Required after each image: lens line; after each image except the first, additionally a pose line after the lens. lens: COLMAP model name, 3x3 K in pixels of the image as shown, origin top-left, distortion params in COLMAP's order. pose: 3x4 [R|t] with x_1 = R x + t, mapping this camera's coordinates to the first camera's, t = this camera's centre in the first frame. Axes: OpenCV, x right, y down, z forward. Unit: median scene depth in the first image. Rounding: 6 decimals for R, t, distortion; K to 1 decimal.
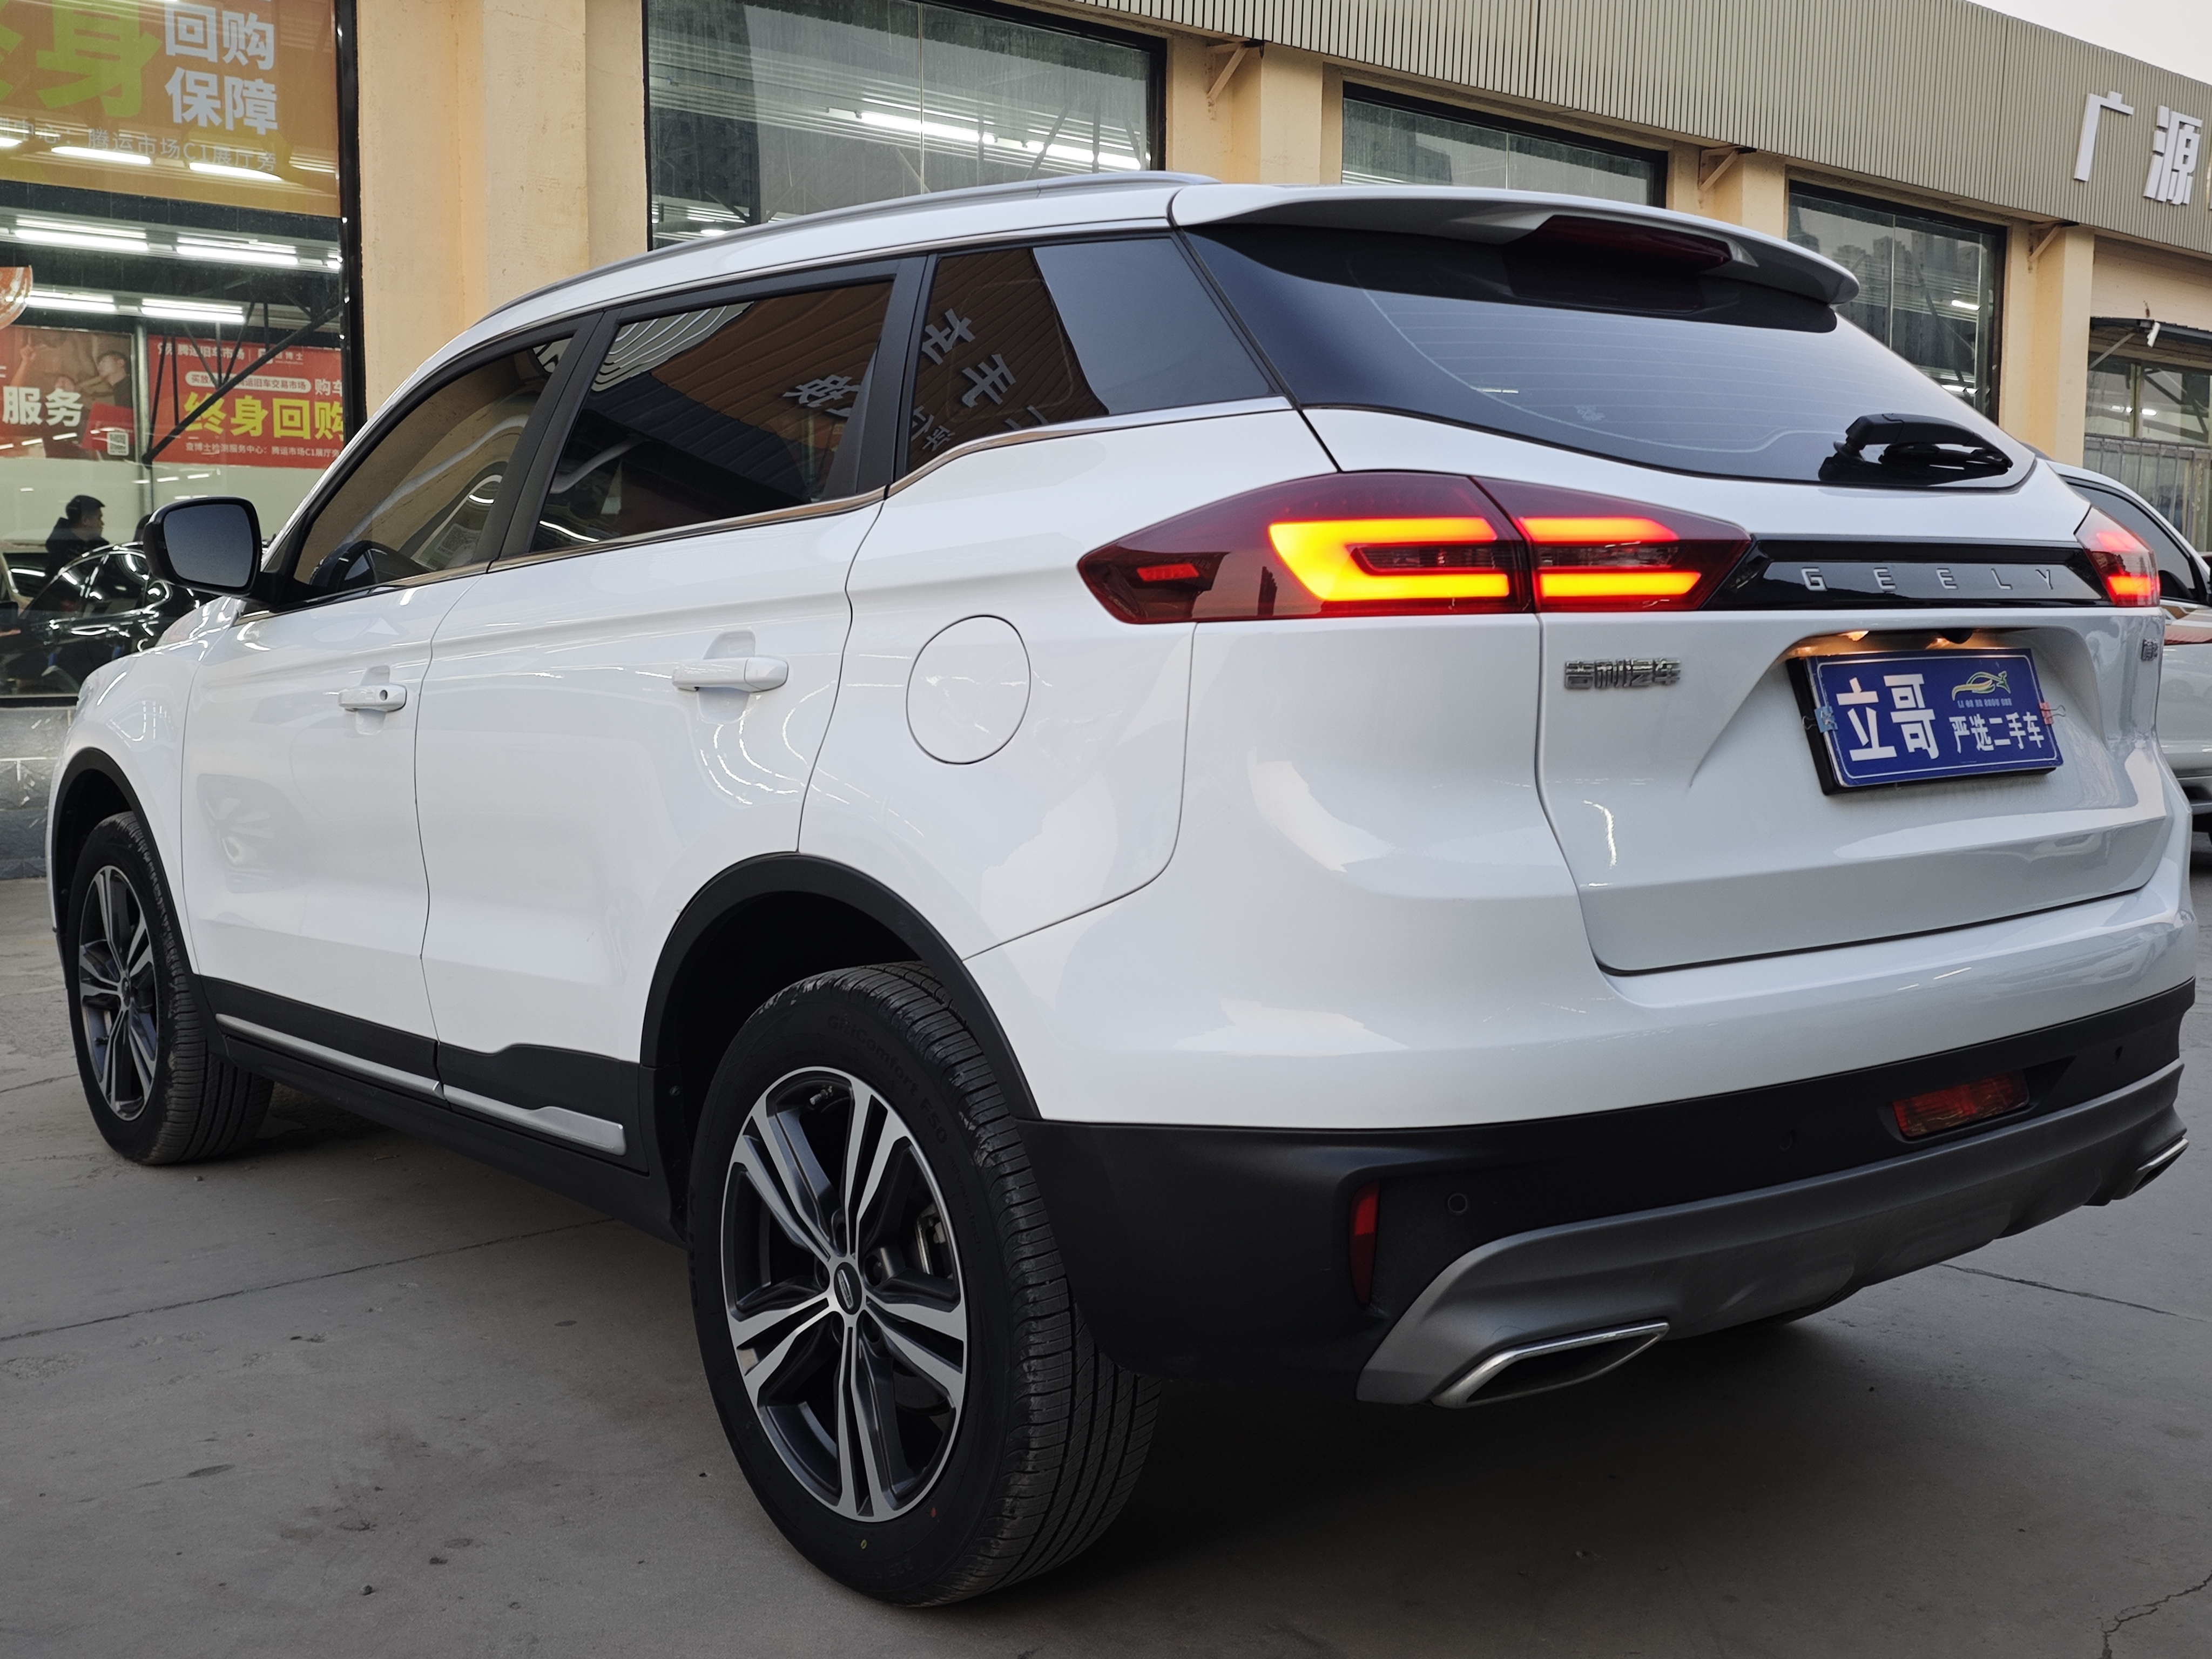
lens RADIAL K [[2422.7, 0, 1106.0], [0, 2422.7, 829.5], [0, 0, 1]] dist [0.004552, -0.020657]
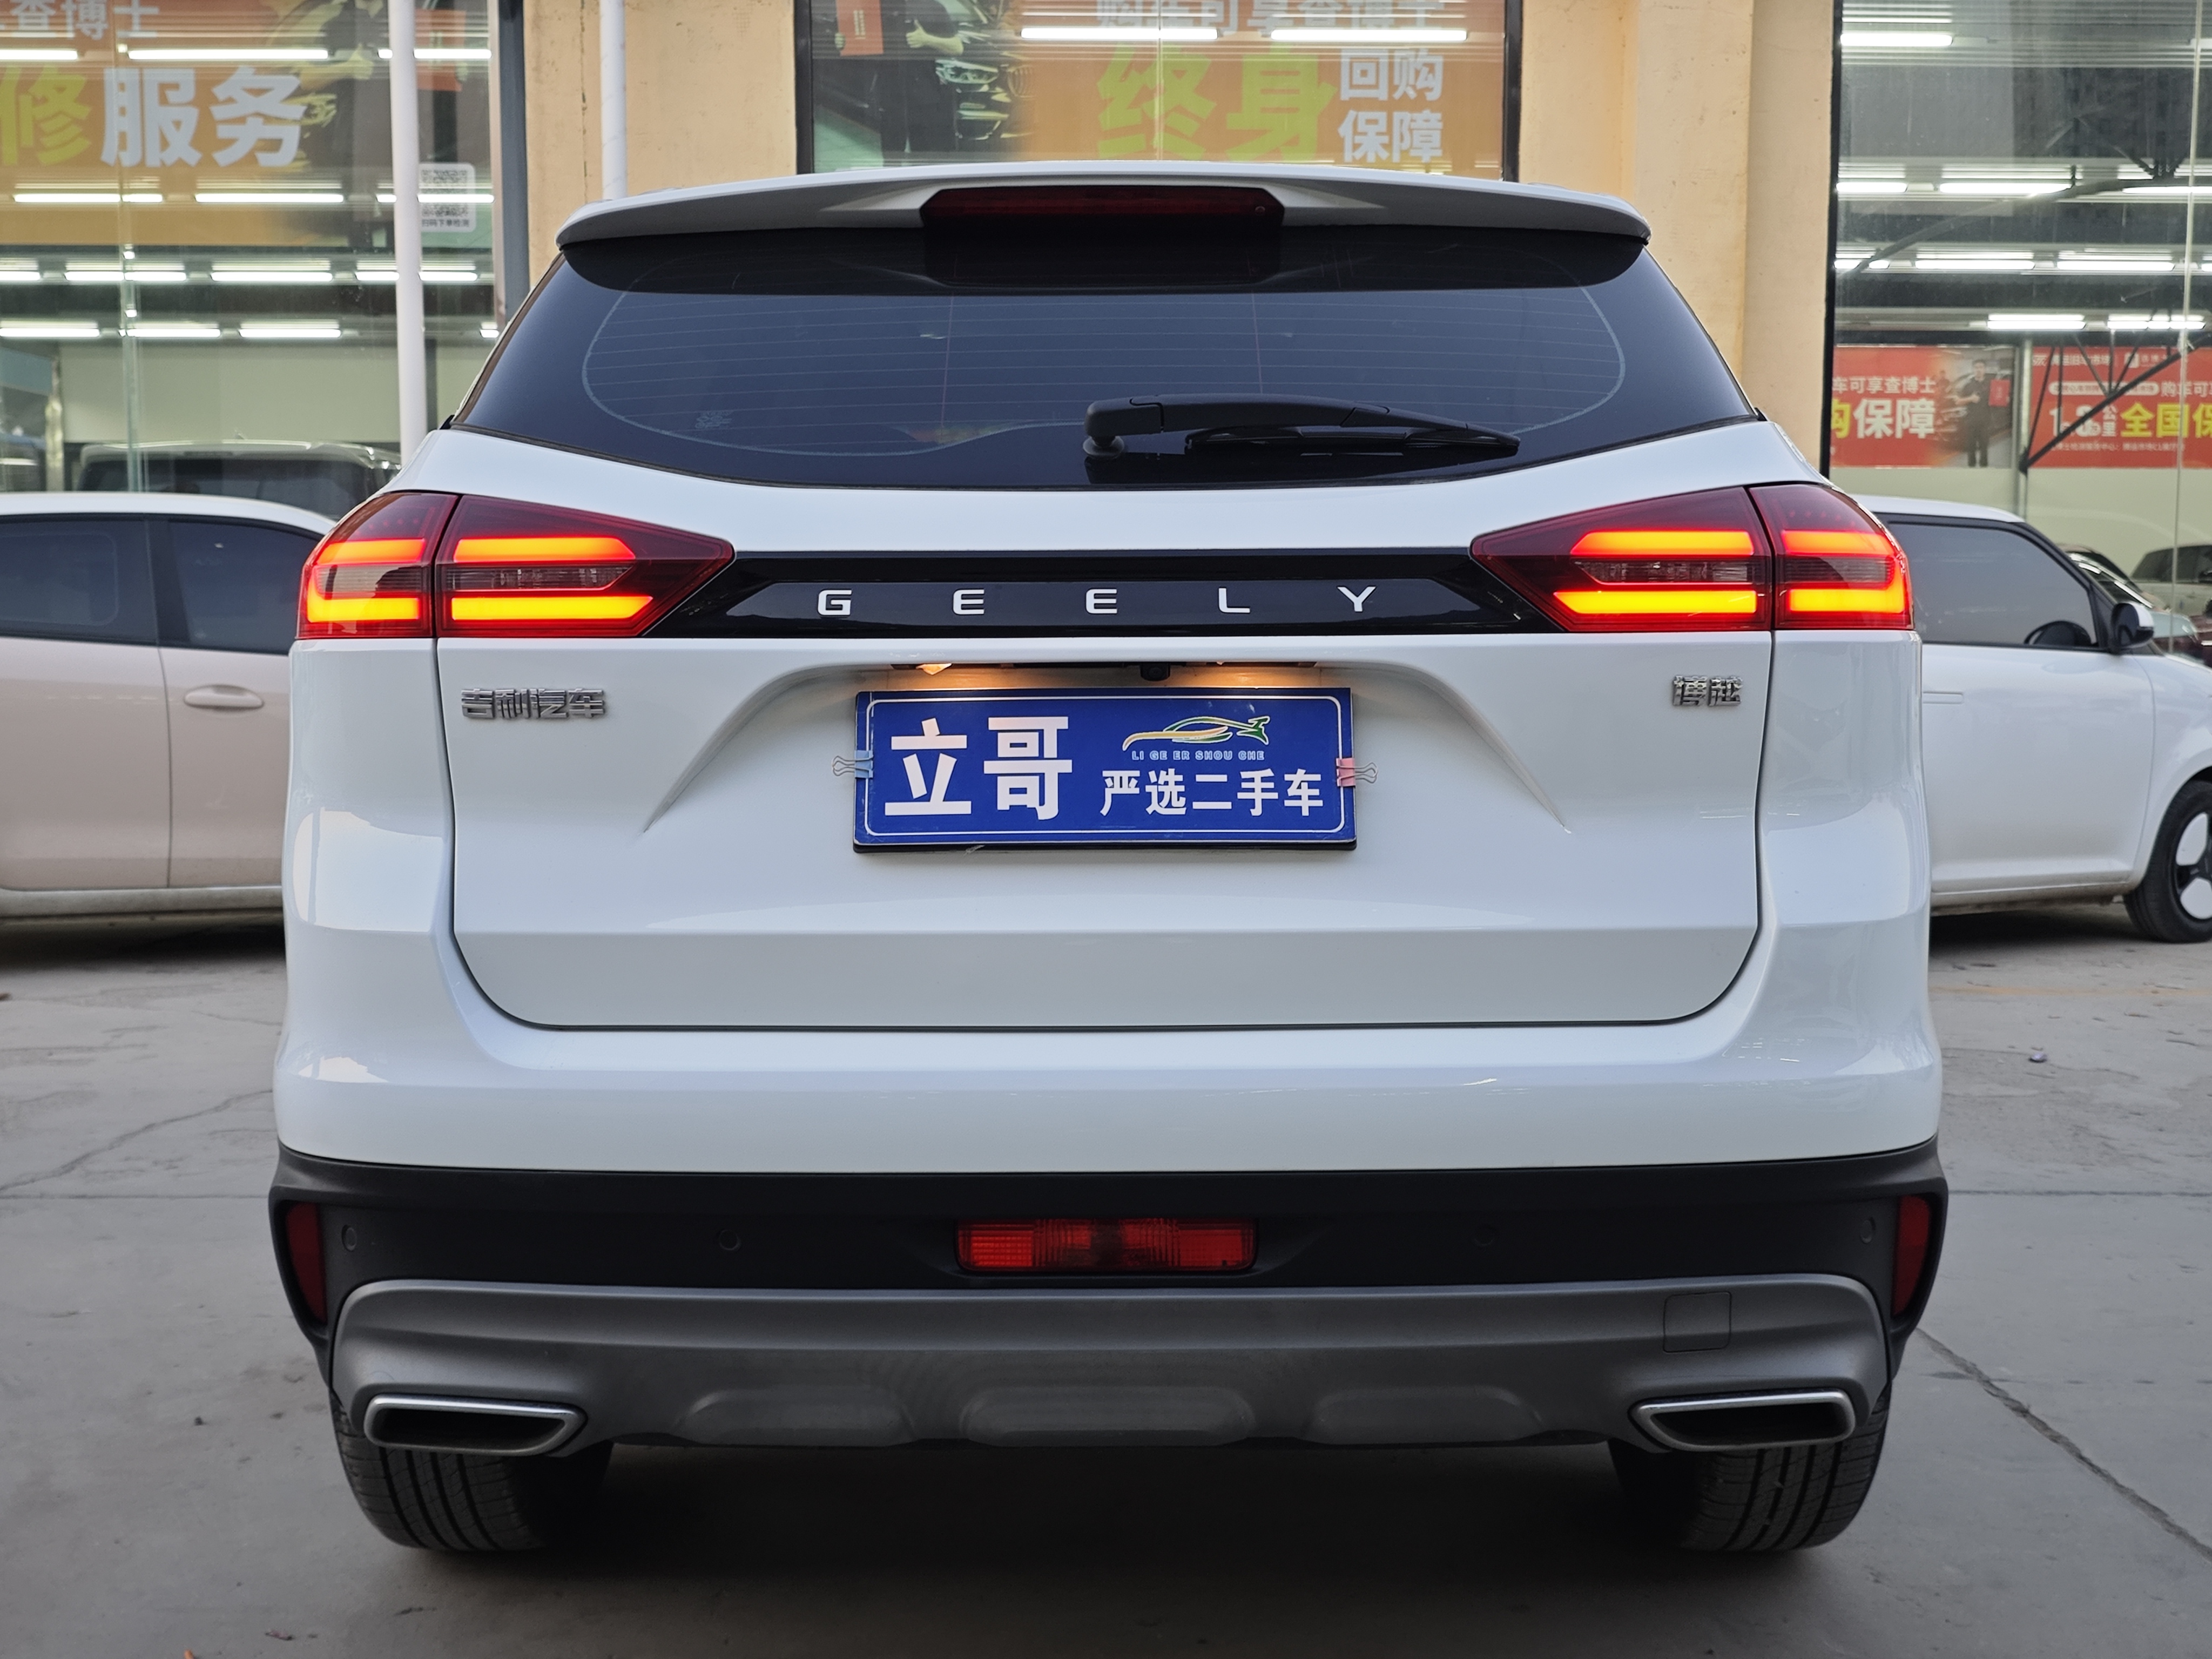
lens RADIAL K [[2363.9, 0, 1028.3], [0, 2363.9, 854.4], [0, 0, 1]] dist [0.100544, -0.156113]
pose [[0.756746, 0.069203, -0.650035, 0.822087], [-0.060720, 0.997523, 0.035508, -0.043624], [0.650882, 0.012600, 0.759074, 0.369115]]
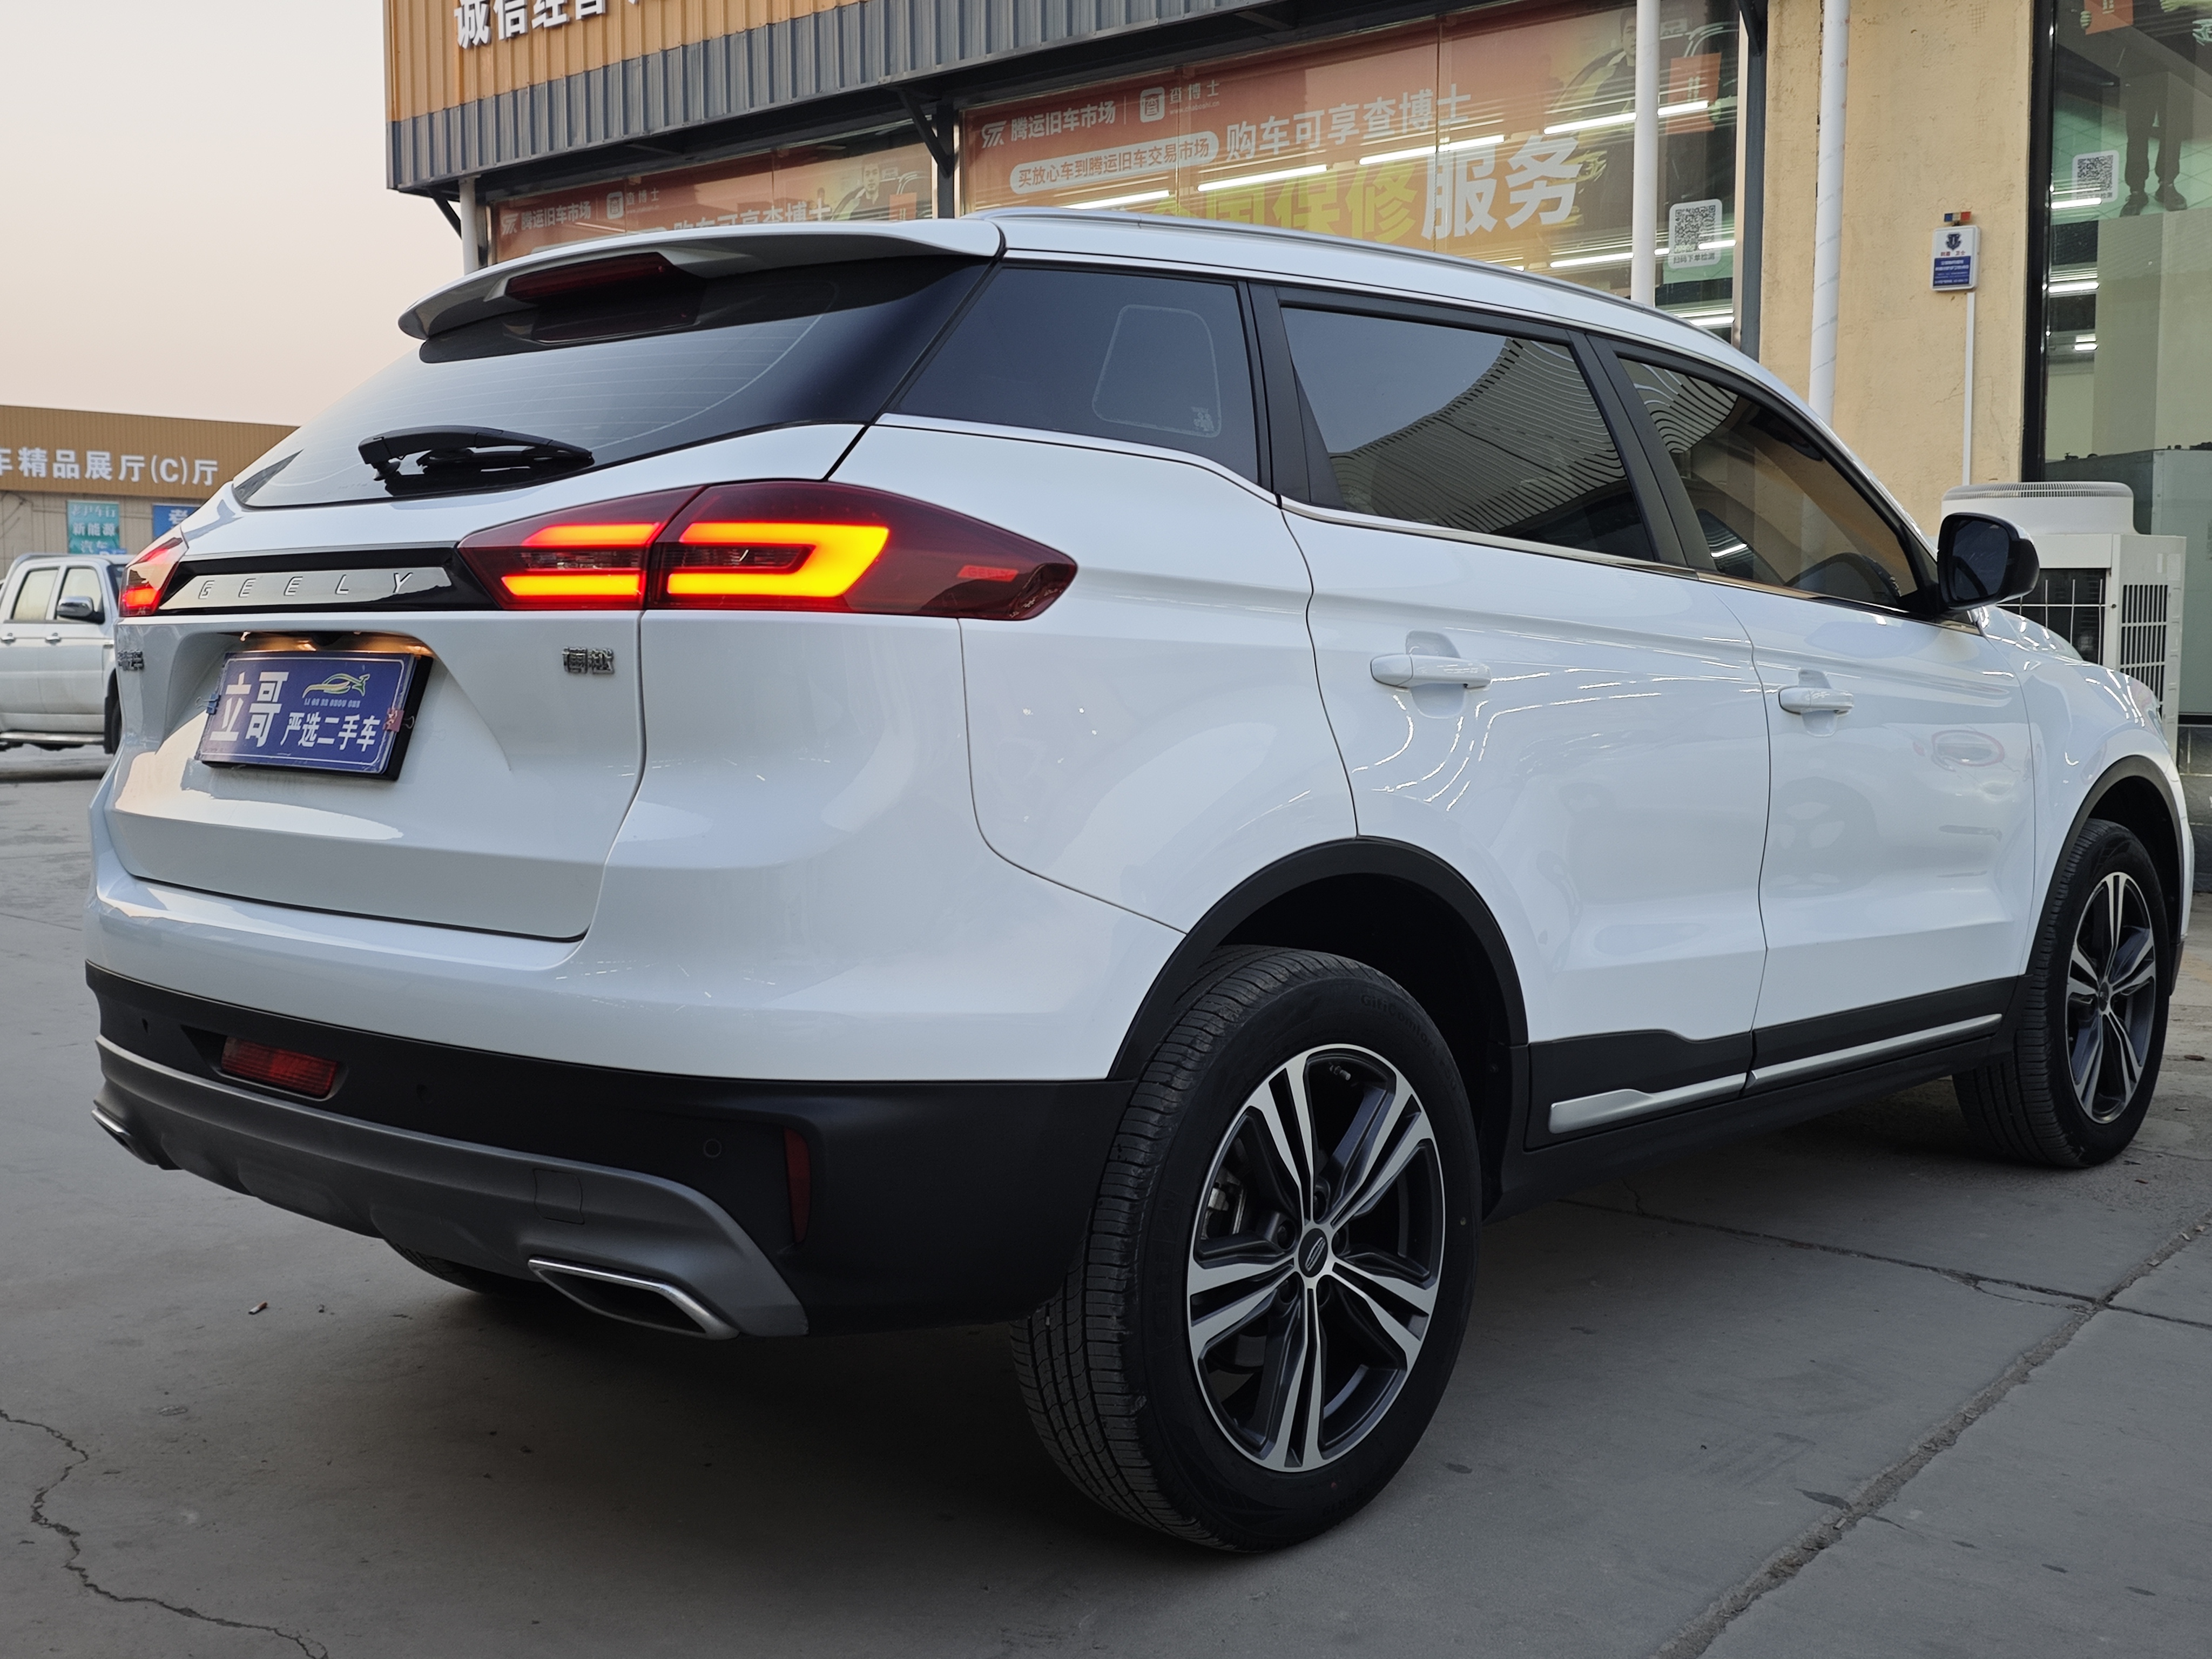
lens RADIAL K [[2422.7, 0, 1106.0], [0, 2422.7, 829.5], [0, 0, 1]] dist [0.004552, -0.020657]
pose [[0.116808, 0.081519, -0.989803, 1.432646], [-0.096766, 0.992818, 0.070348, -0.103168], [0.988429, 0.087562, 0.123857, 1.195606]]
